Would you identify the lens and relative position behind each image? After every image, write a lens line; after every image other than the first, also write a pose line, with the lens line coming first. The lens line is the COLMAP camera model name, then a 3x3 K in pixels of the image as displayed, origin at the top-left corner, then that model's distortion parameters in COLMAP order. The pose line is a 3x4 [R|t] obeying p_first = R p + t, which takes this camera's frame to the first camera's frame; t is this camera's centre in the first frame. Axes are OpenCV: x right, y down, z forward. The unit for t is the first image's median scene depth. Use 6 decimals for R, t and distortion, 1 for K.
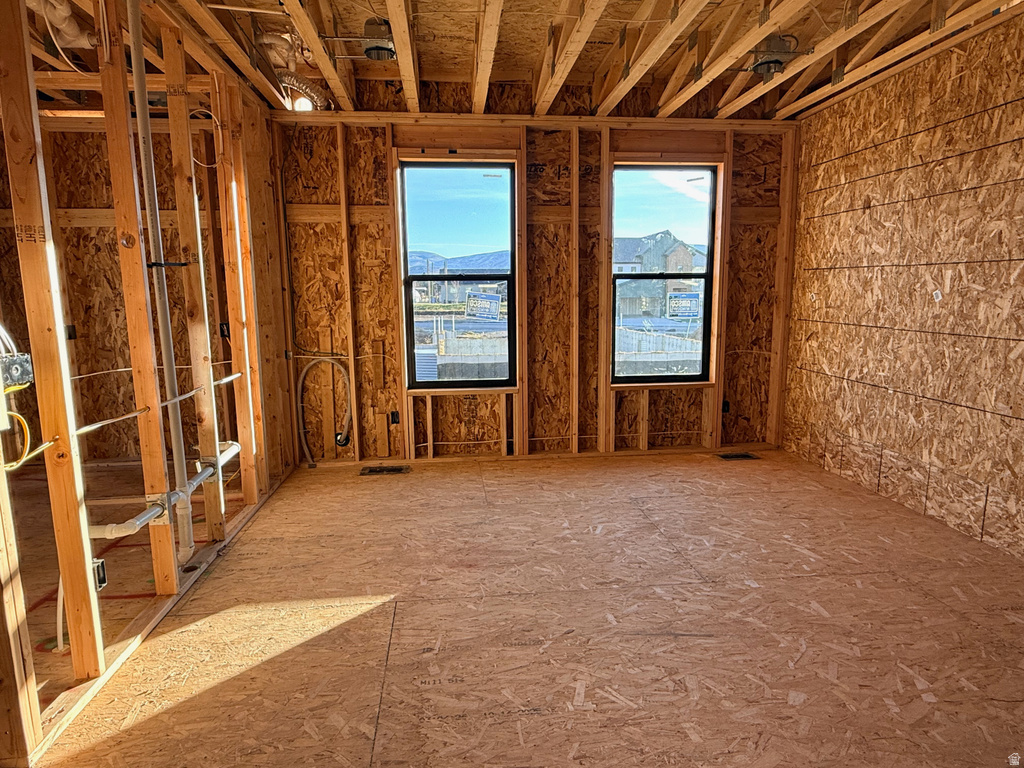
lens RADIAL K [[600.9, 0, 514.7], [0, 600.9, 381.3], [0, 0, 1]] dist [-0.001486, 0.001234]
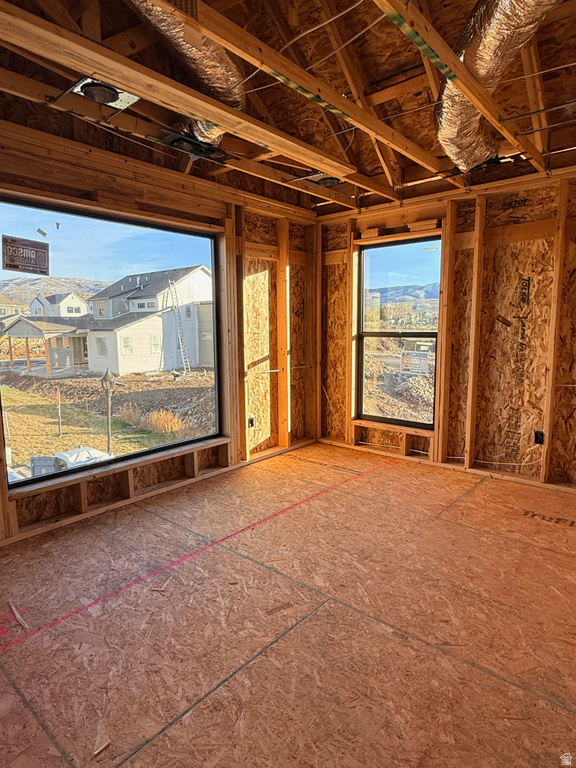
lens RADIAL K [[450.7, 0, 287.6], [0, 450.7, 380.0], [0, 0, 1]] dist [-0.001486, 0.001234]
pose [[0.677665, 0.095268, -0.729174, 0.434786], [-0.123133, 0.992274, 0.015207, -0.069239], [0.724989, 0.079481, 0.684159, 0.230269]]
